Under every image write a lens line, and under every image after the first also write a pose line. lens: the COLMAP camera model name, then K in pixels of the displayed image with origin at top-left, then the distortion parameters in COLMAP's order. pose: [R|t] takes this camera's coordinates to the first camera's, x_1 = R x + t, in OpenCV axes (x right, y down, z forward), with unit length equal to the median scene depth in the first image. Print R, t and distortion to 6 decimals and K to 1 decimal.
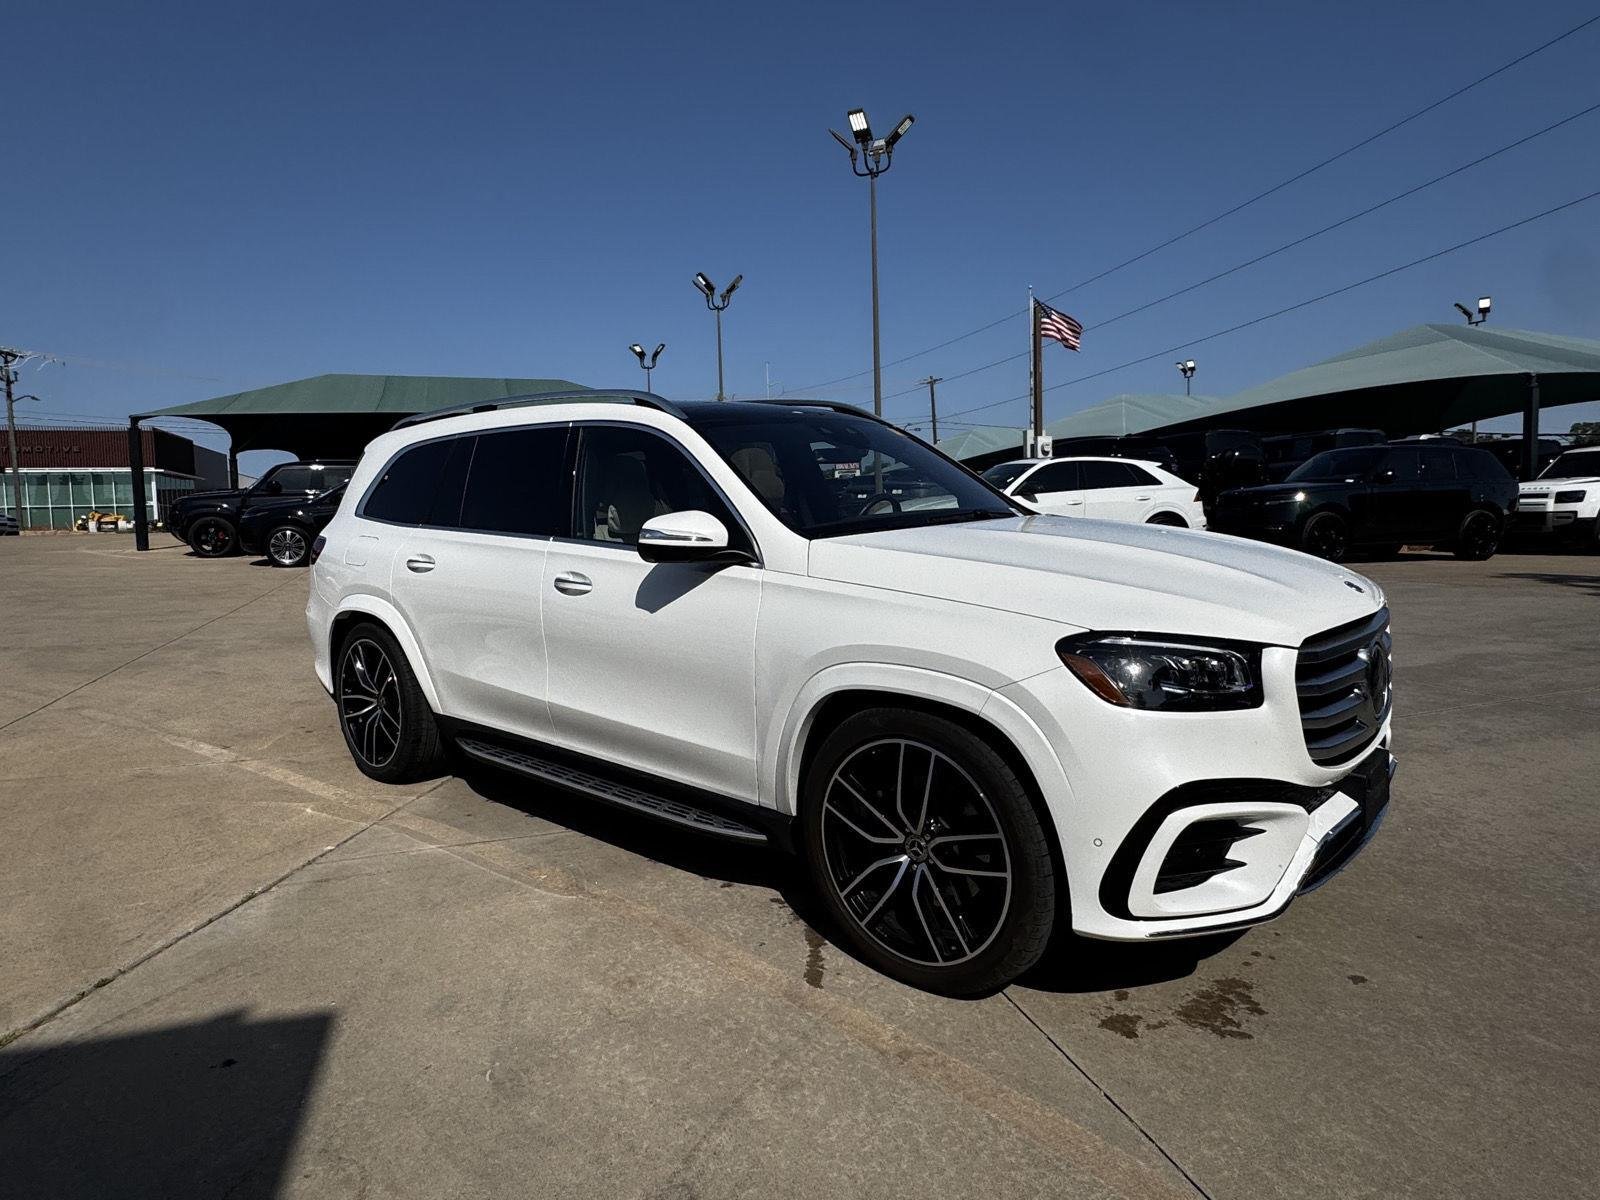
lens RADIAL K [[974.9, 0, 789.2], [0, 974.9, 596.0], [0, 0, 1]] dist [-0.002985, 0.001964]
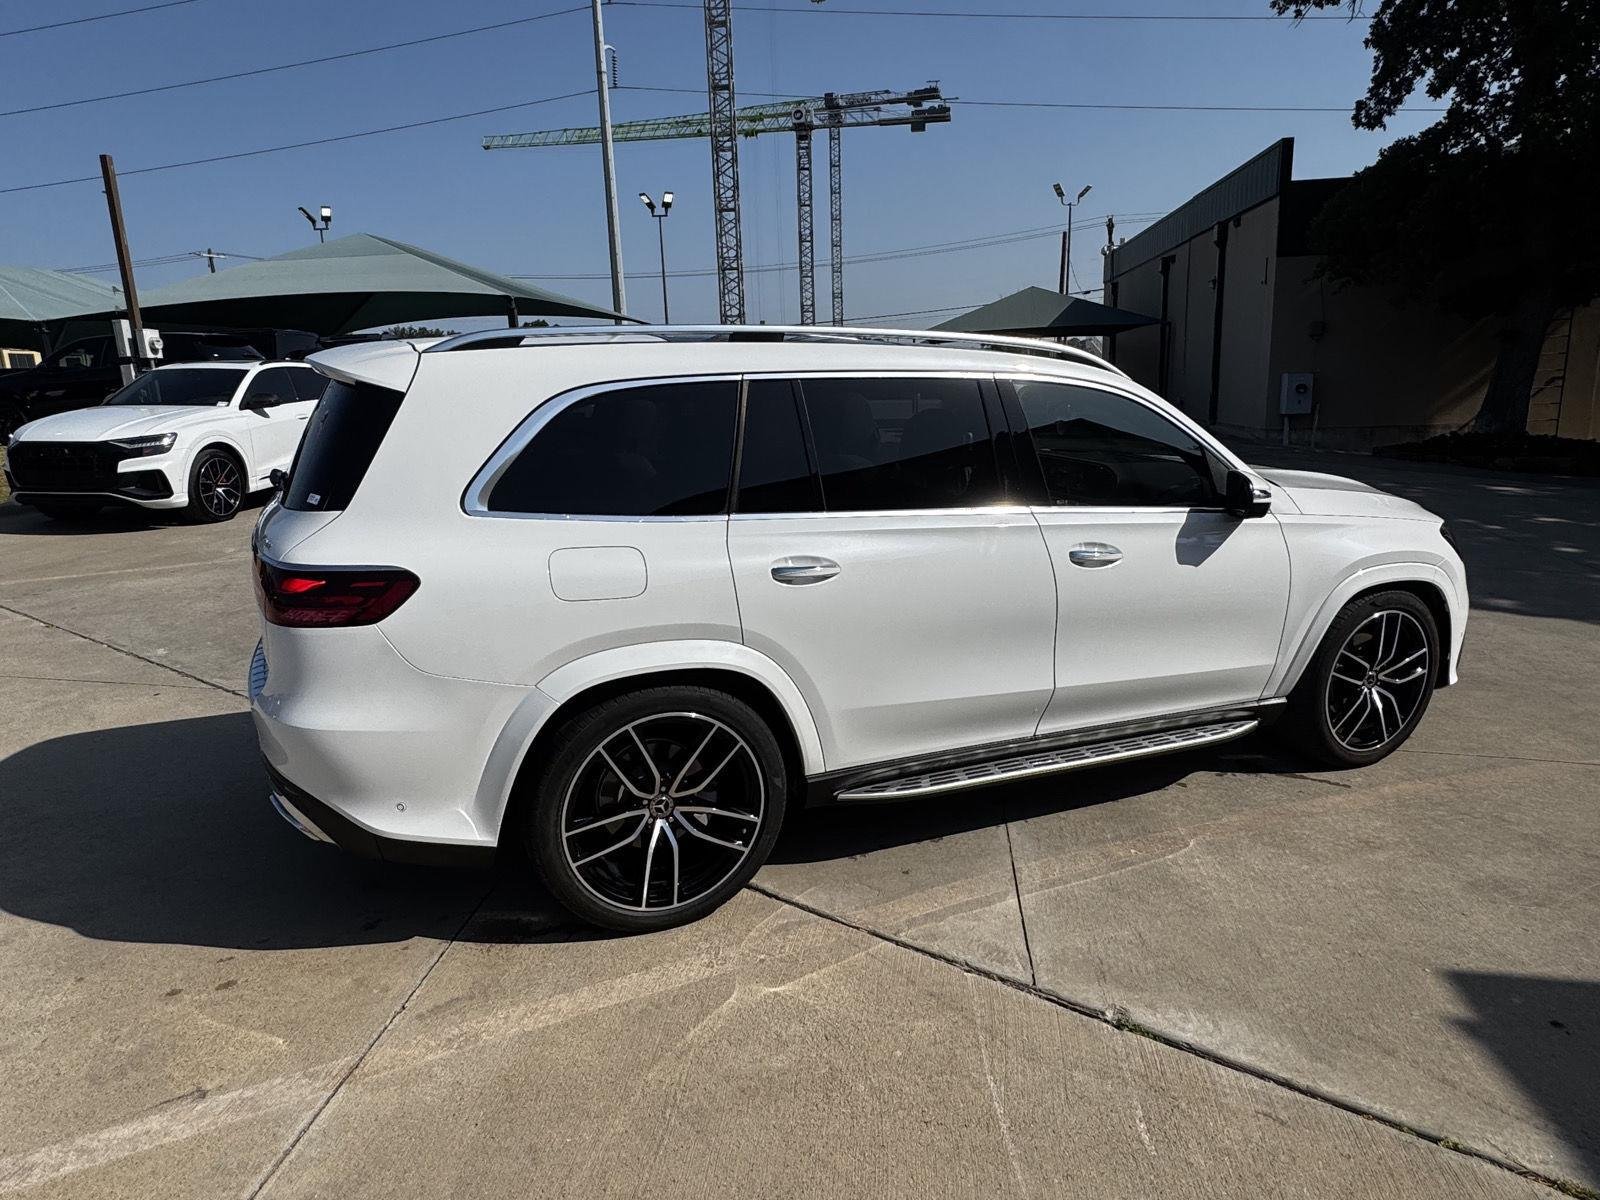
lens RADIAL K [[974.9, 0, 791.2], [0, 974.9, 592.5], [0, 0, 1]] dist [-0.002985, 0.001964]
pose [[0.421378, -0.183258, 0.888176, -1.040986], [0.089312, 0.982995, 0.160450, -0.134890], [-0.902477, 0.011715, 0.430579, 0.750391]]
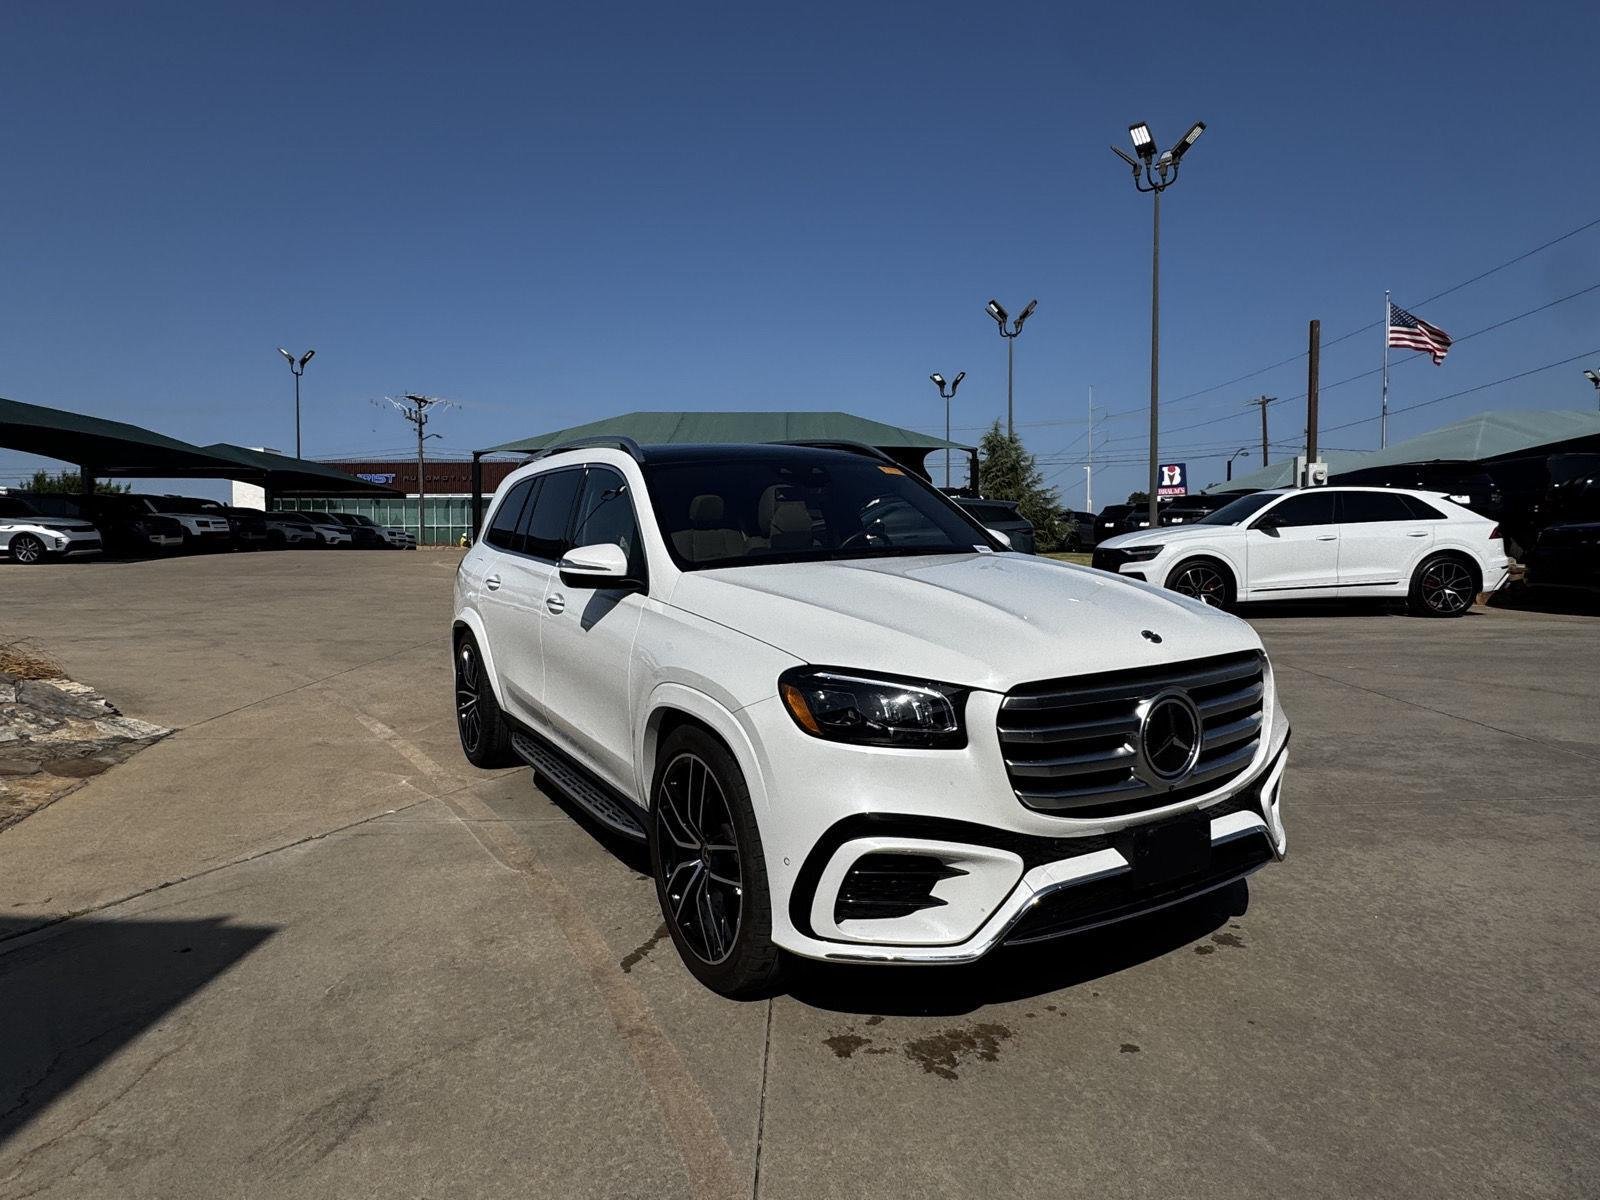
lens RADIAL K [[974.9, 0, 792.6], [0, 974.9, 603.0], [0, 0, 1]] dist [-0.002985, 0.001964]
pose [[0.948131, 0.037419, -0.315671, 0.360104], [-0.043660, 0.998965, -0.012718, -0.009914], [0.314869, 0.025841, 0.948783, -0.012295]]
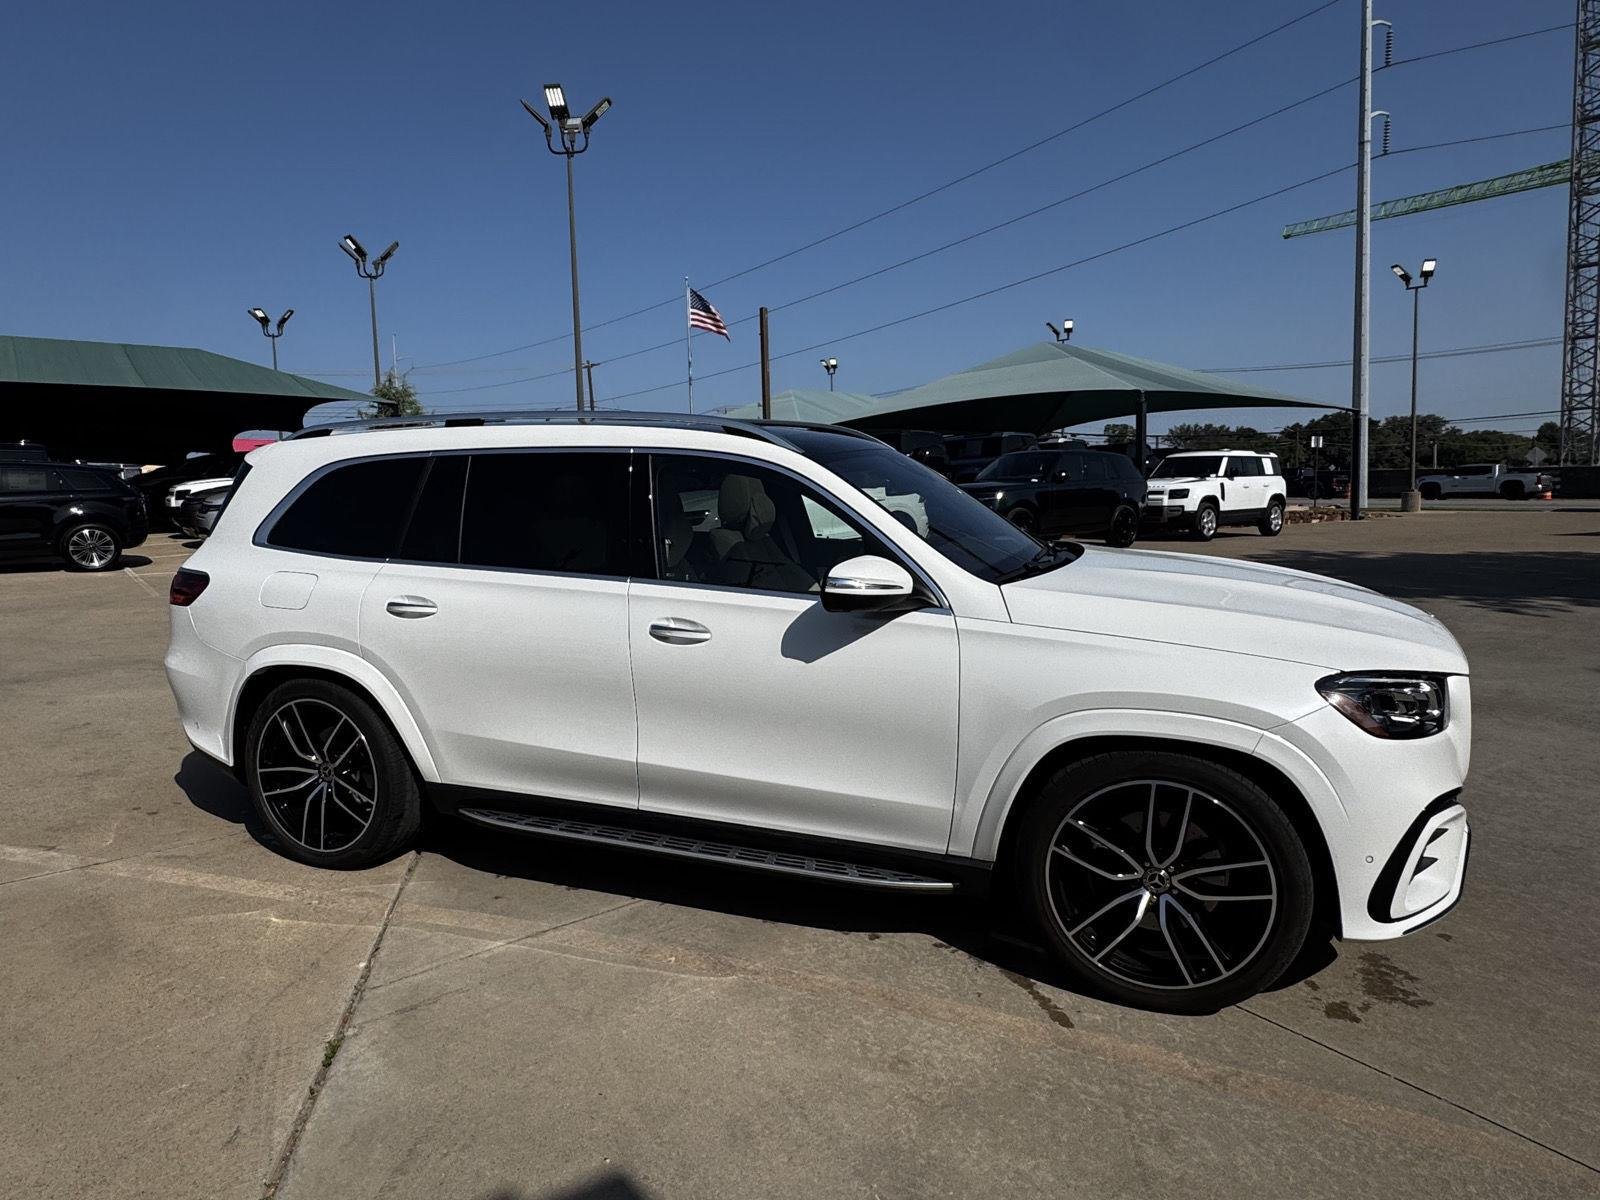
lens RADIAL K [[974.9, 0, 791.1], [0, 974.9, 590.8], [0, 0, 1]] dist [-0.002985, 0.001964]
pose [[0.932788, -0.033129, 0.358899, -0.391678], [0.029147, 0.999439, 0.016502, -0.054286], [-0.359245, -0.004932, 0.933230, 0.102326]]
